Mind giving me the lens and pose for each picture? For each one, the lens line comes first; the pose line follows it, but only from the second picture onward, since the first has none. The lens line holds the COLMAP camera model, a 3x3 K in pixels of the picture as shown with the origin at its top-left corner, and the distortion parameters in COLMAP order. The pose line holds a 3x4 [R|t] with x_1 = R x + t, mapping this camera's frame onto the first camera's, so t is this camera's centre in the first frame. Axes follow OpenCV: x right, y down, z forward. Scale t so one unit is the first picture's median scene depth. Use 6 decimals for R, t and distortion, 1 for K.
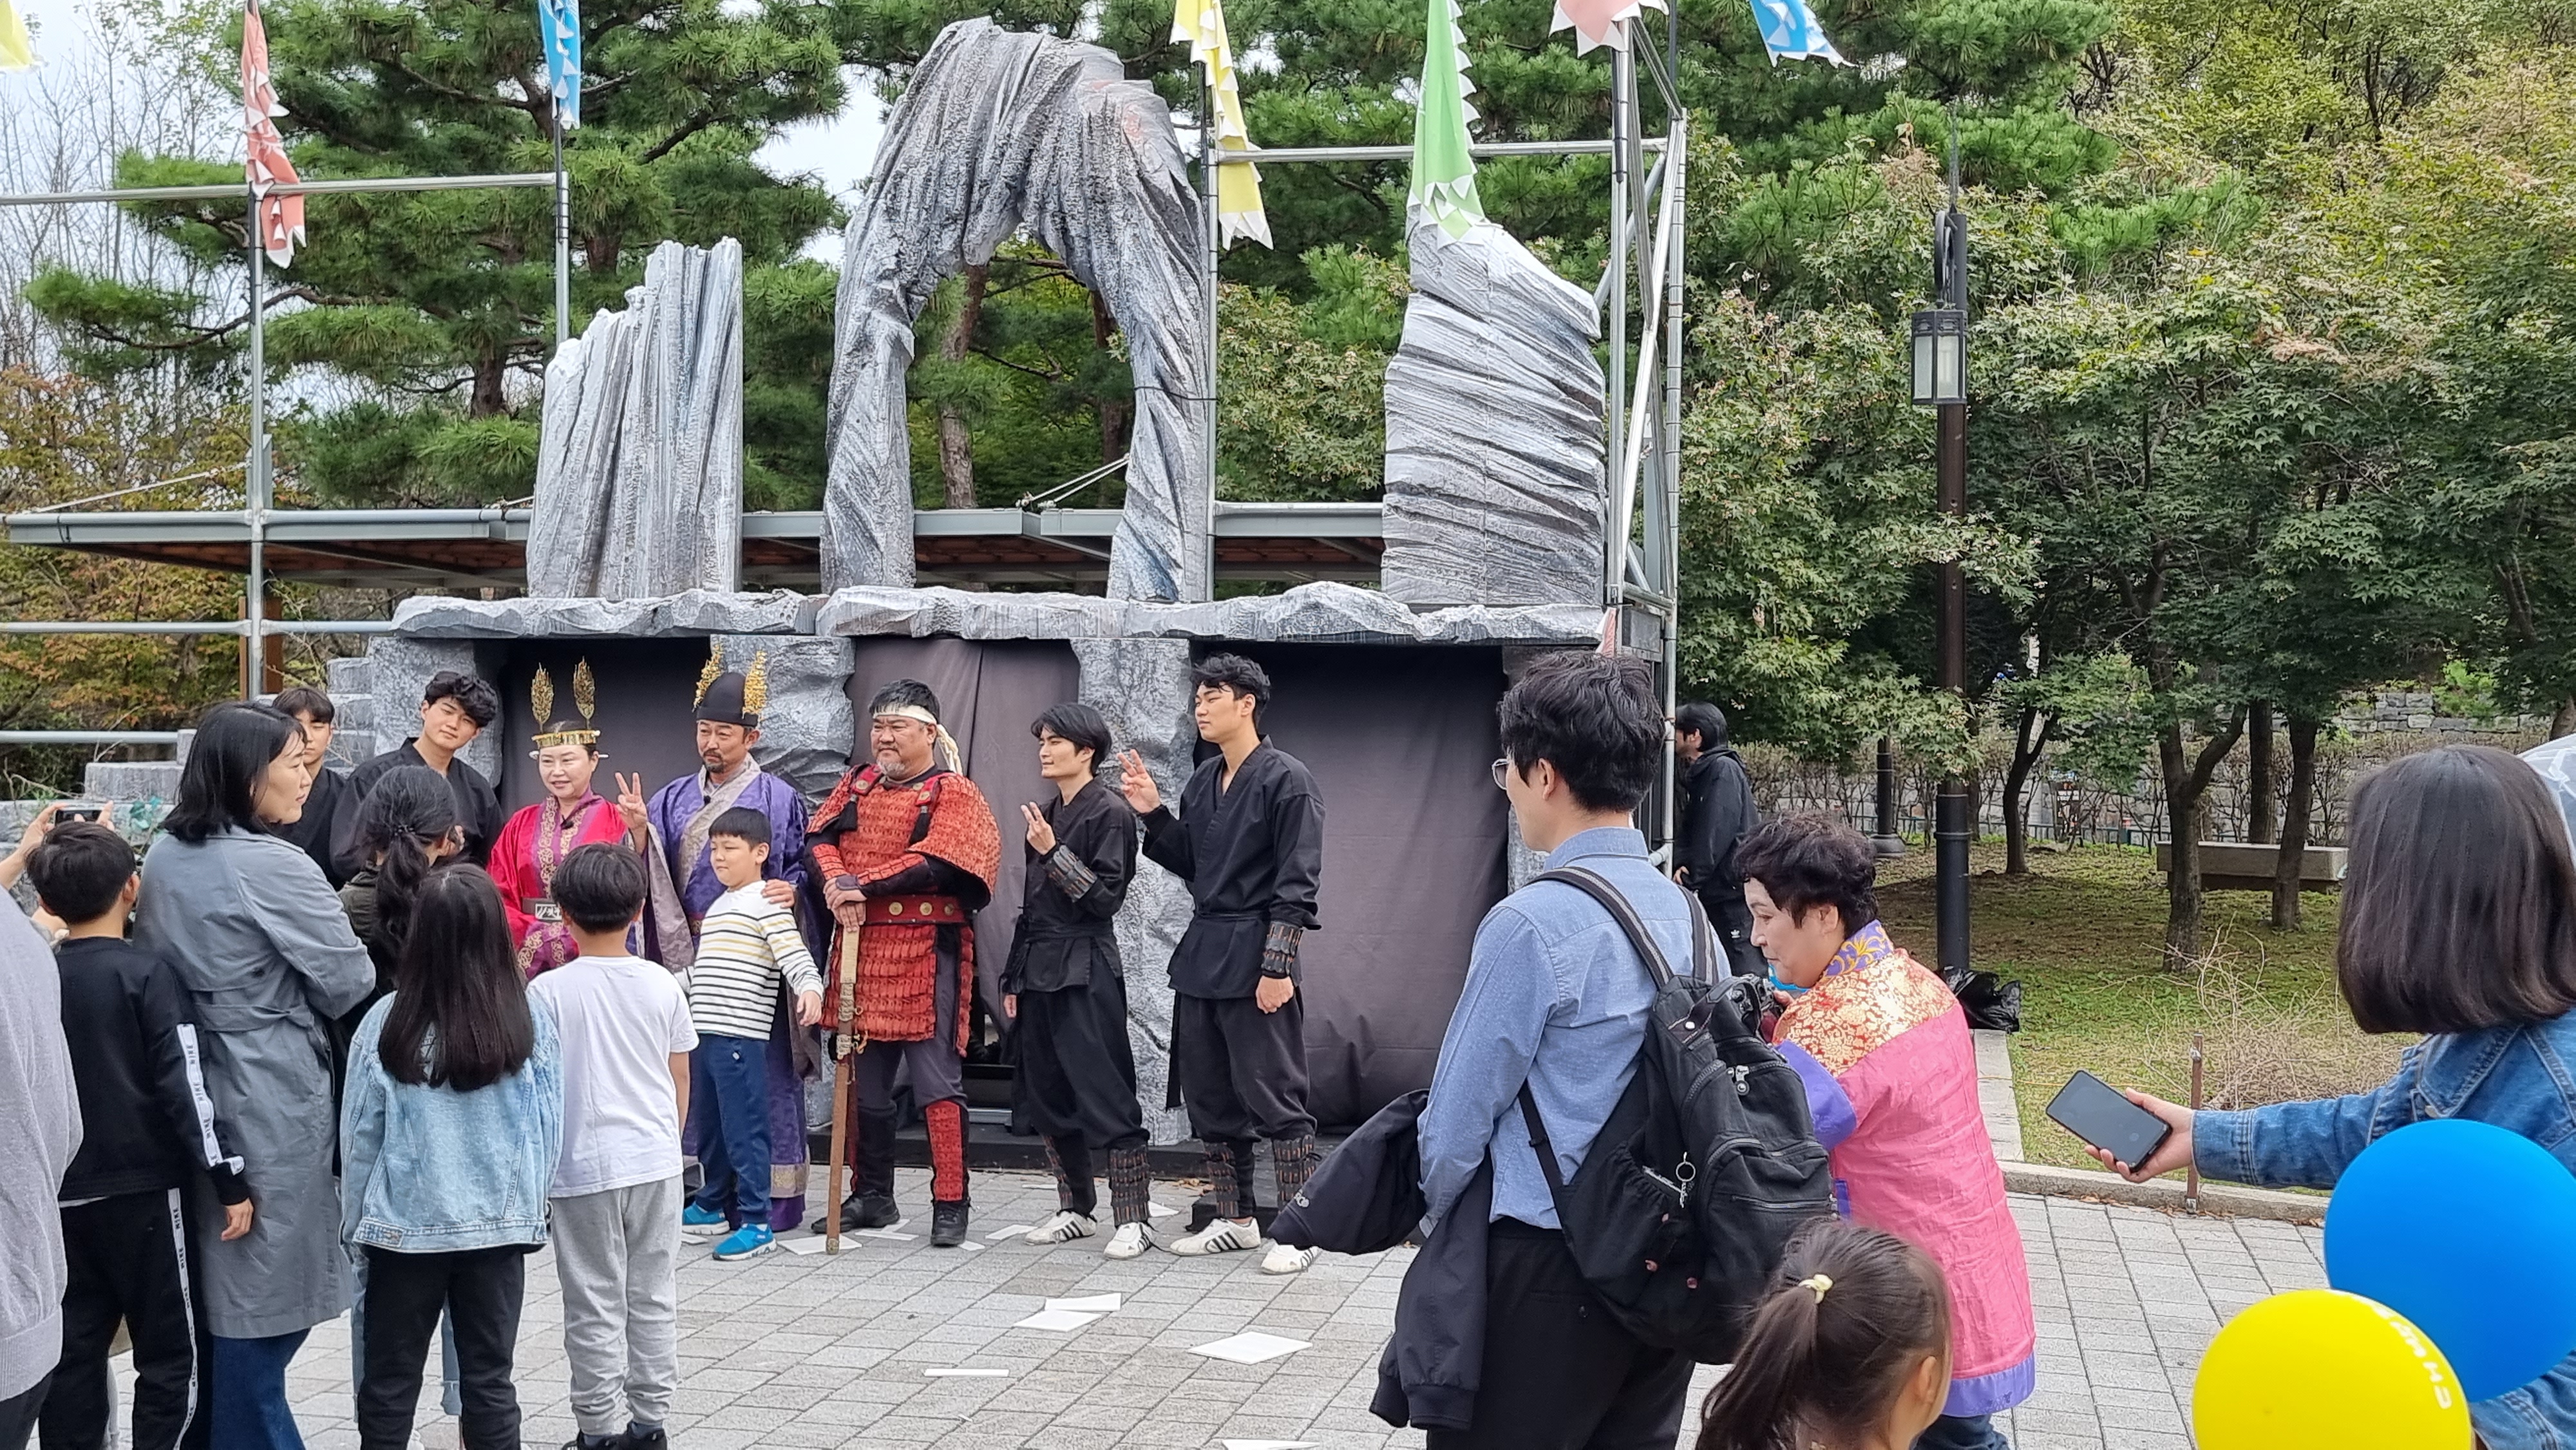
lens RADIAL K [[2724.8, 0, 1327.1], [0, 2724.8, 688.3], [0, 0, 1]] dist [0.108345, -0.133357]
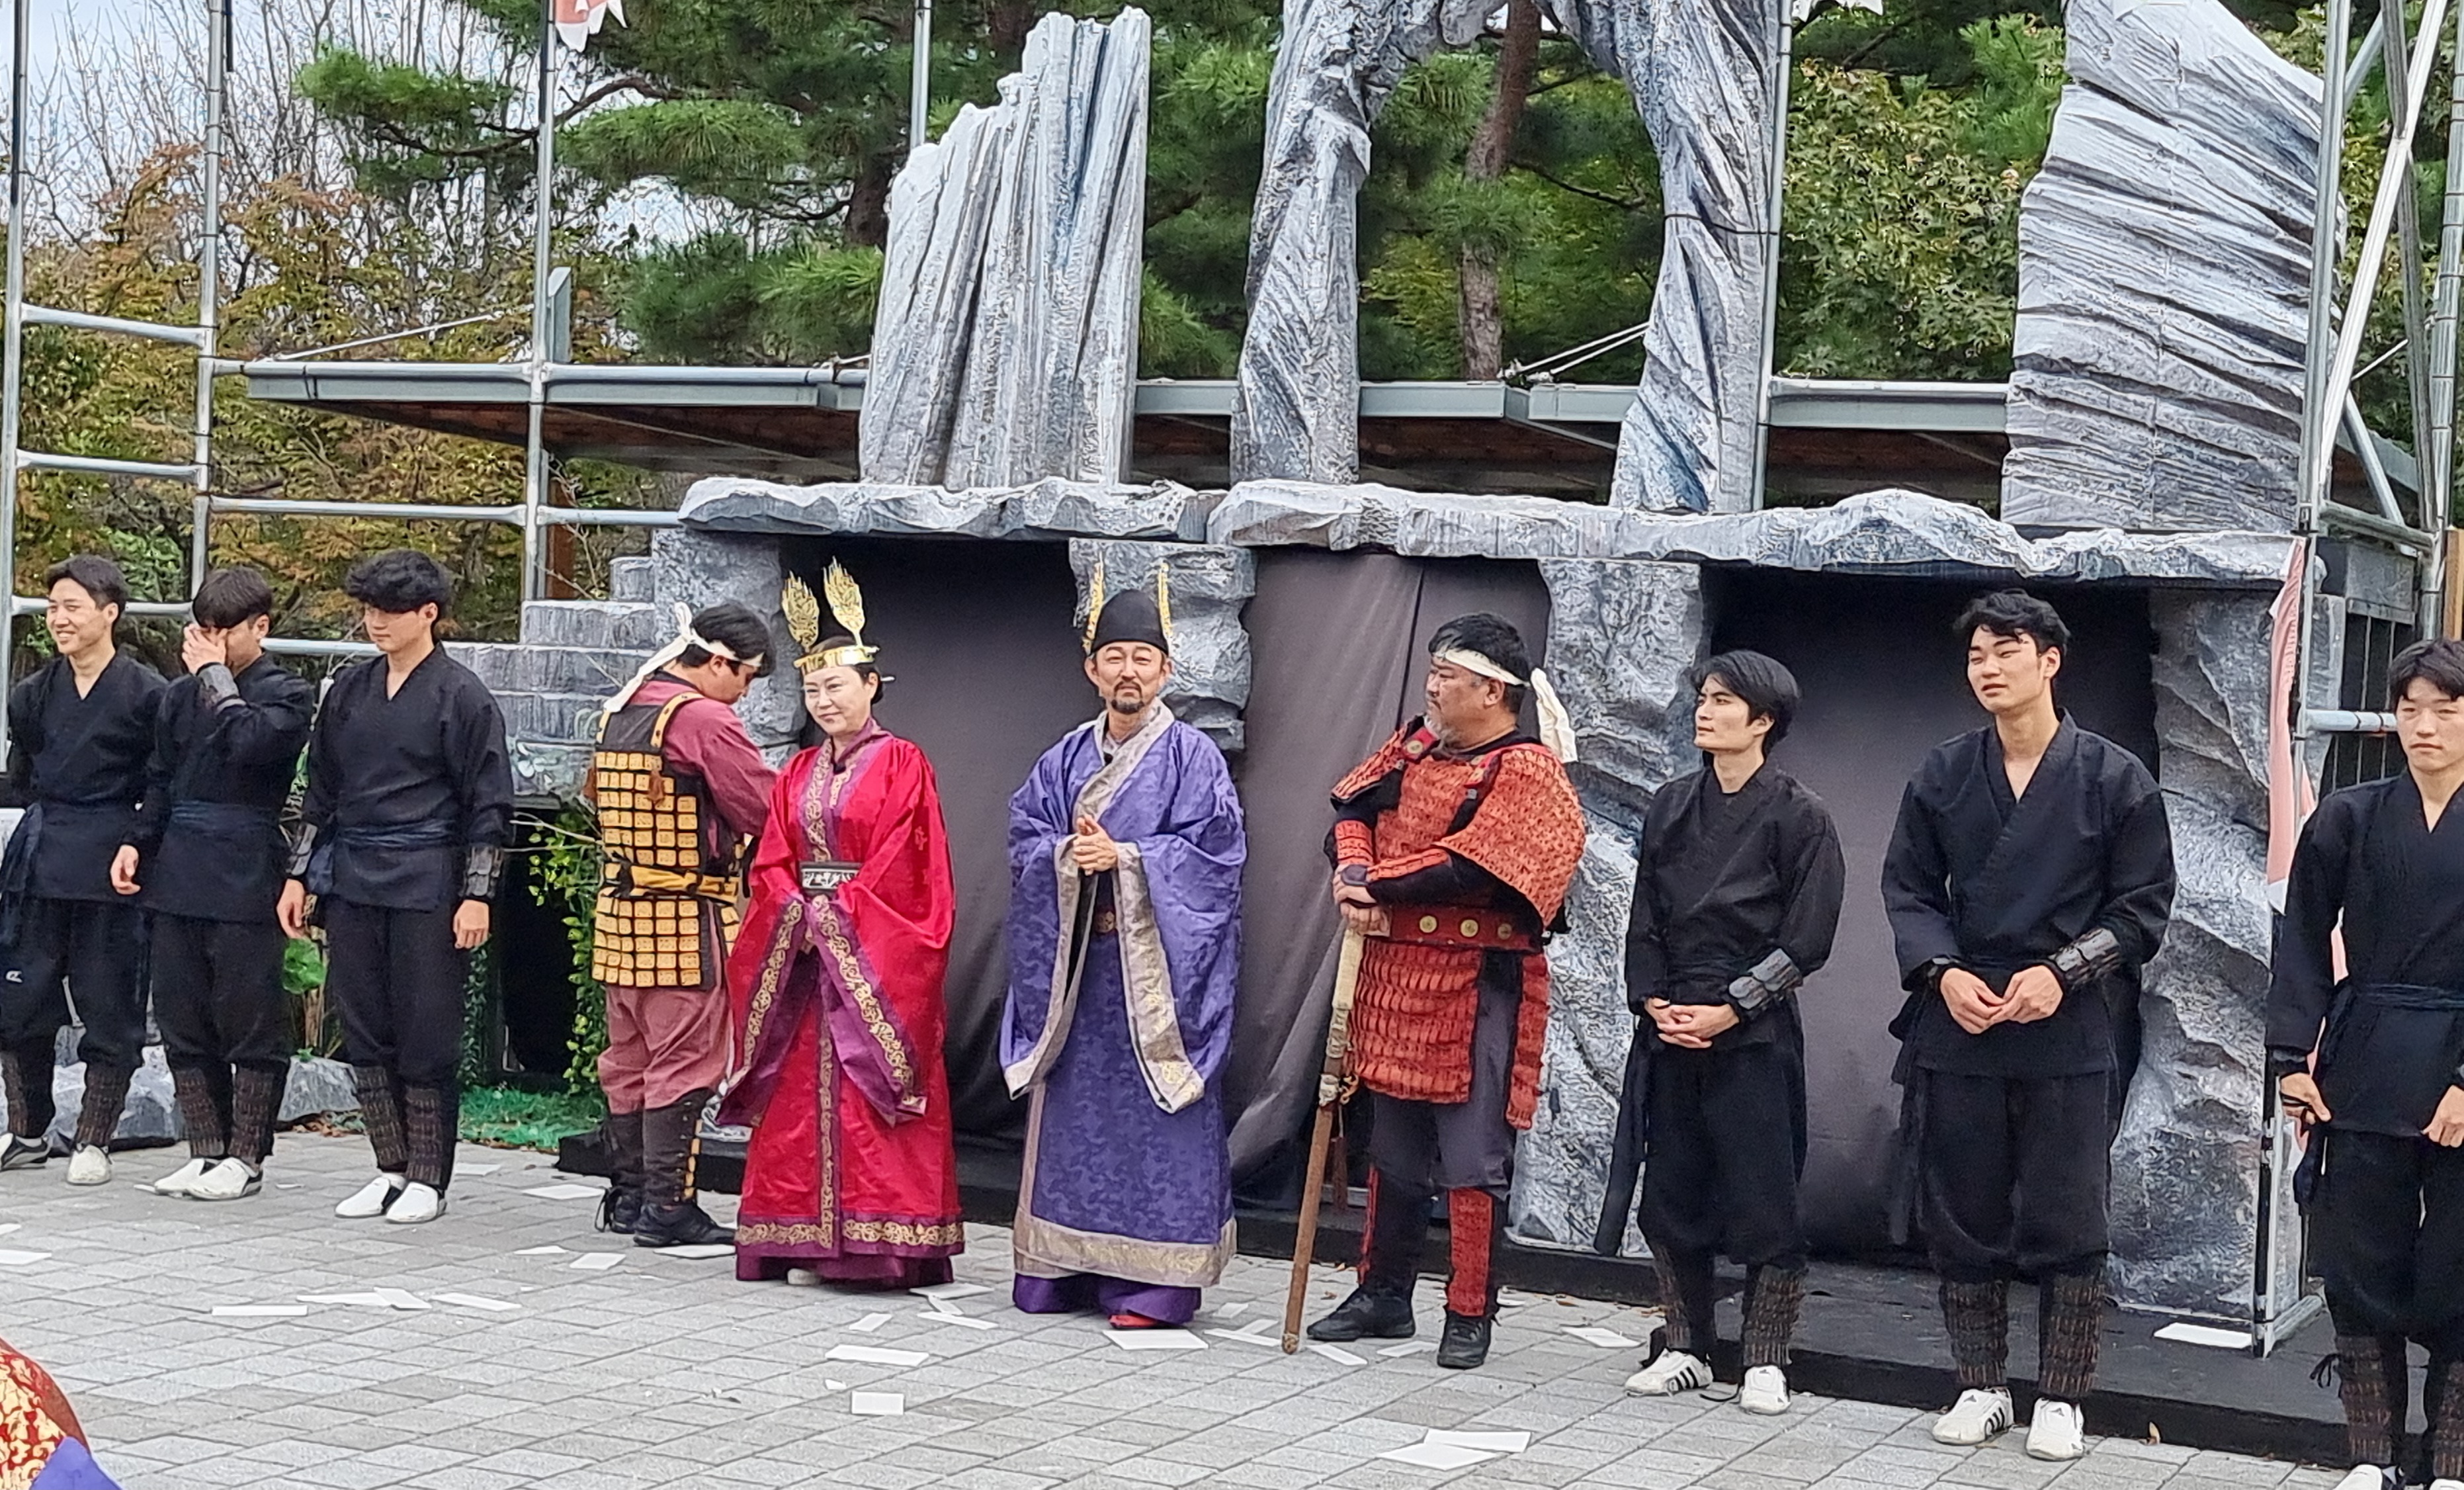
lens RADIAL K [[3936.9, 0, 1159.7], [0, 3936.9, 756.8], [0, 0, 1]] dist [0.090559, -0.069214]
pose [[0.972846, 0.045874, -0.226860, 0.041409], [-0.040336, 0.998766, 0.028990, 0.007029], [0.227910, -0.019052, 0.973496, -0.043756]]
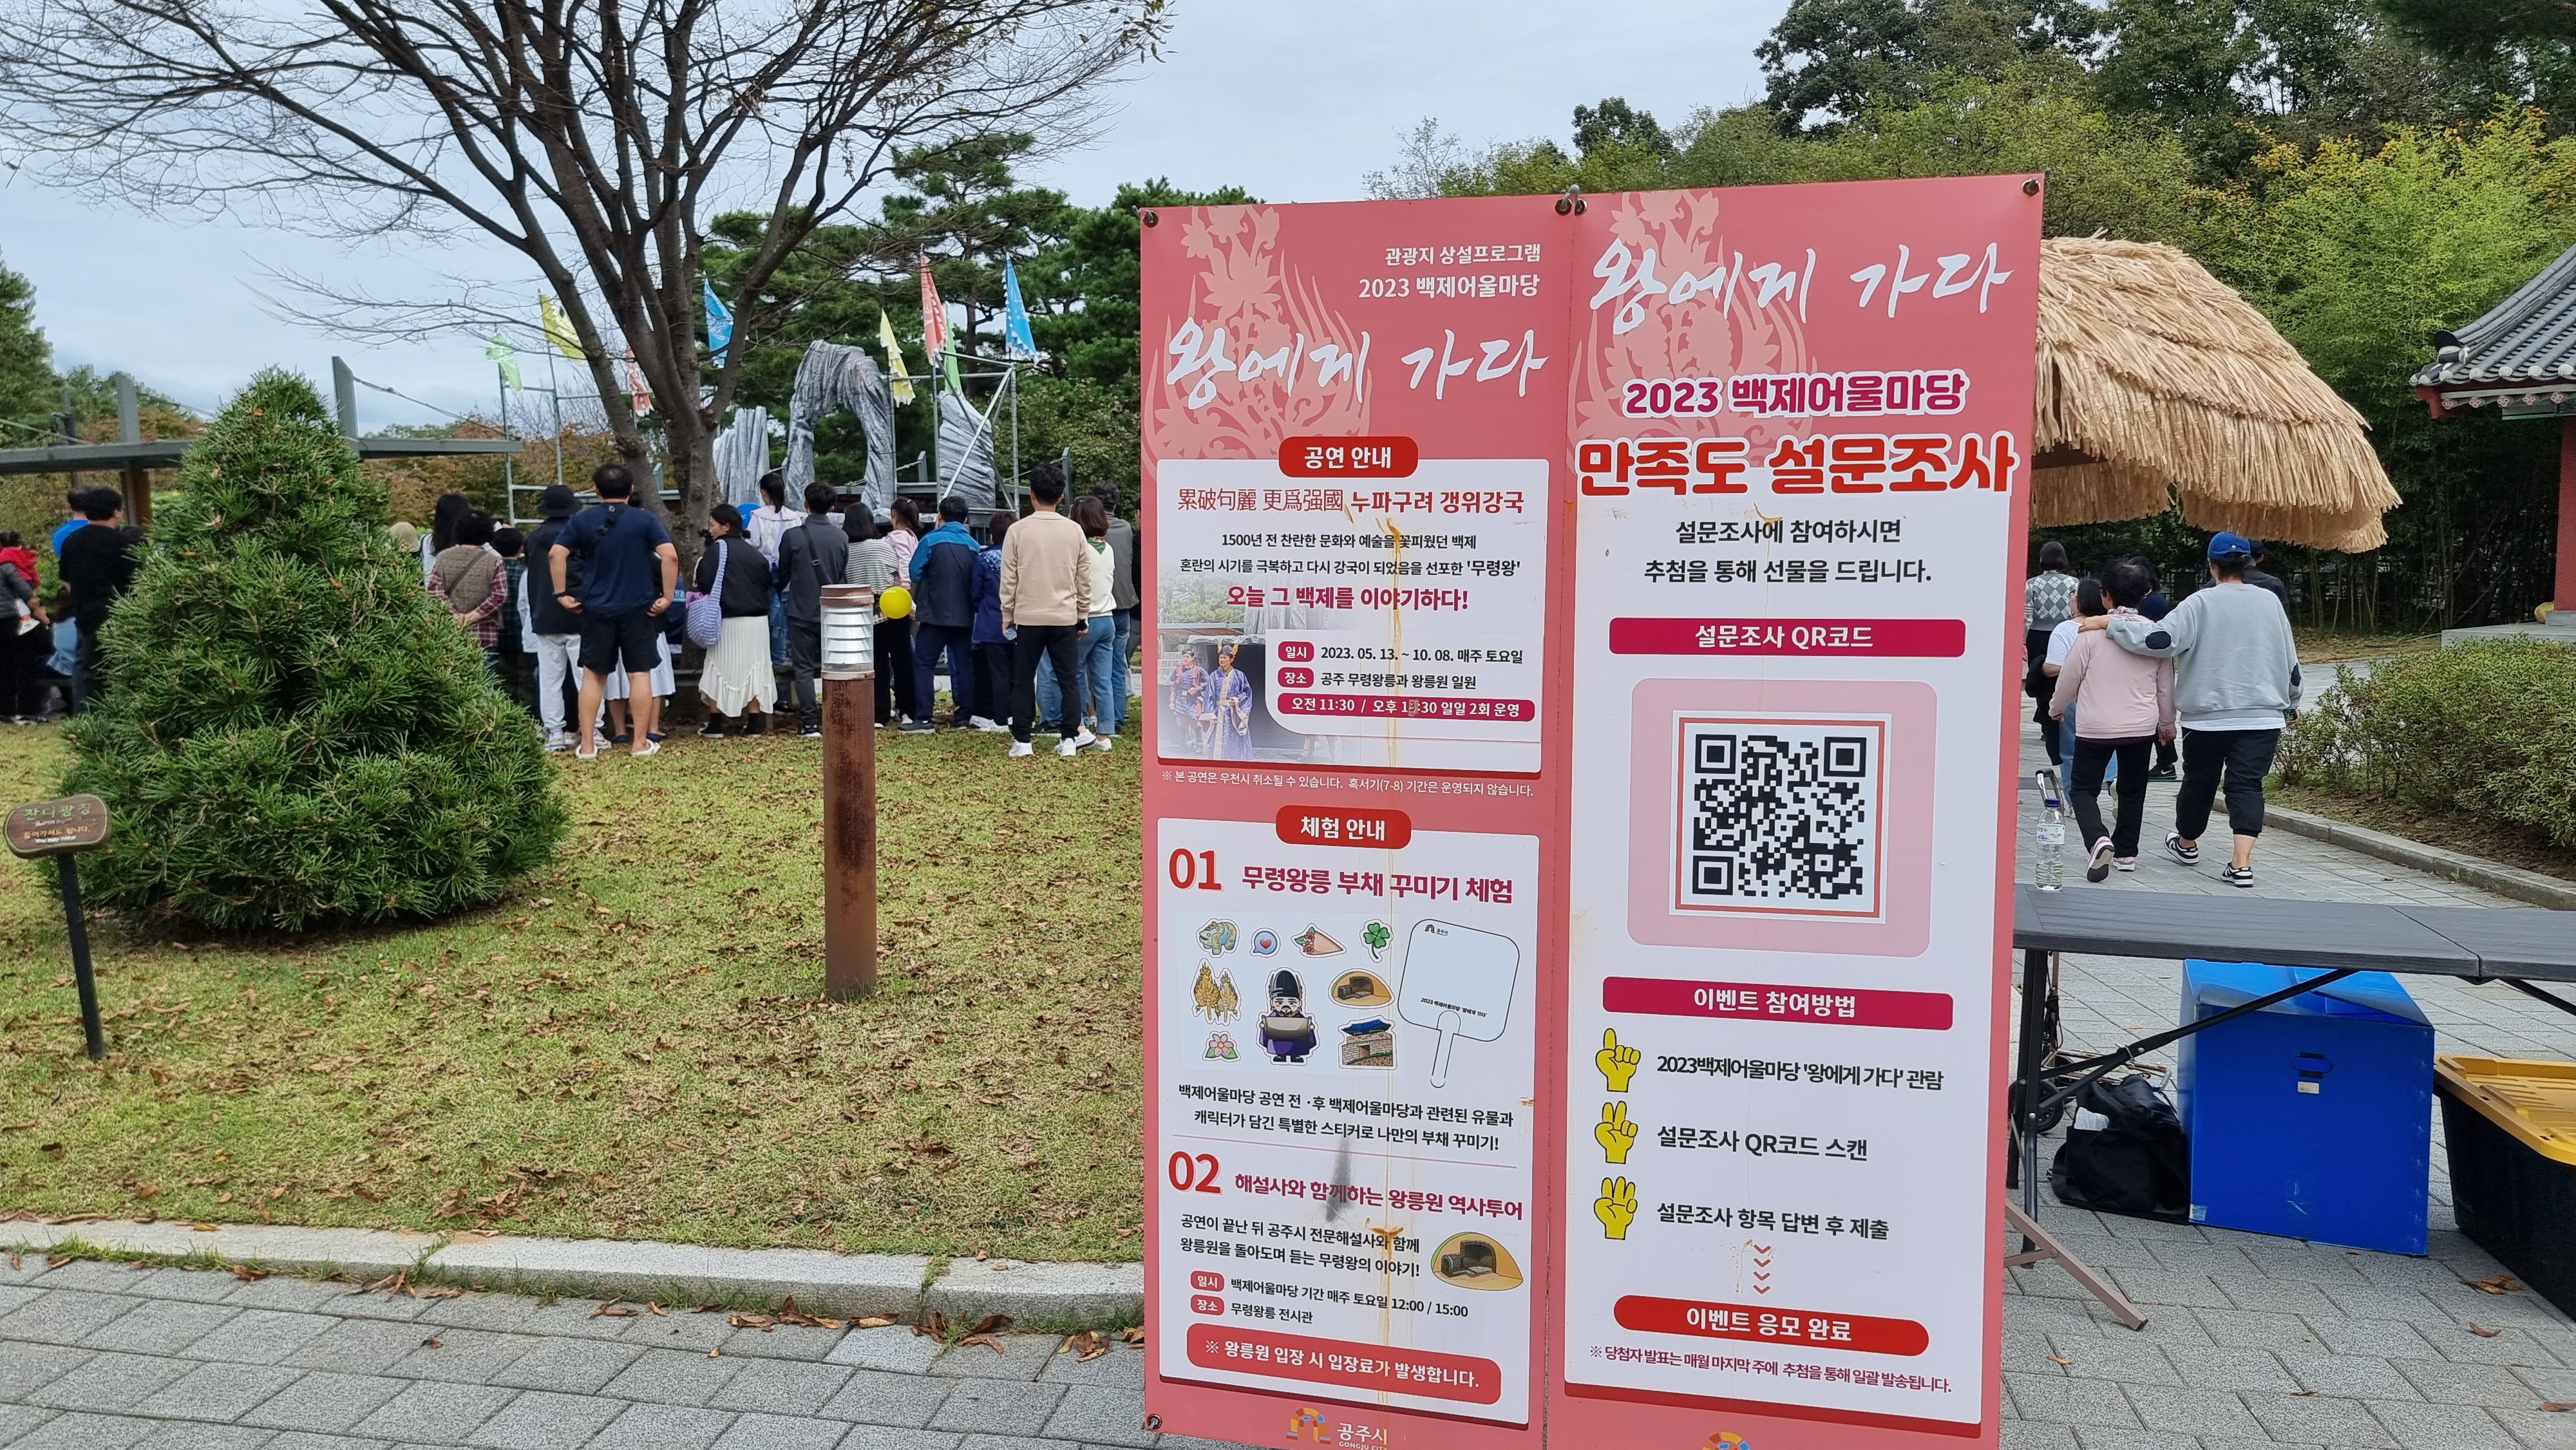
lens RADIAL K [[1778.4, 0, 1303.3], [0, 1778.4, 729.1], [0, 0, 1]] dist [0.096304, -0.082146]
pose [[0.989557, -0.011374, -0.143691, 0.759167], [0.025619, 0.994888, 0.097682, 0.030810], [0.141846, -0.100343, 0.984790, -1.120400]]
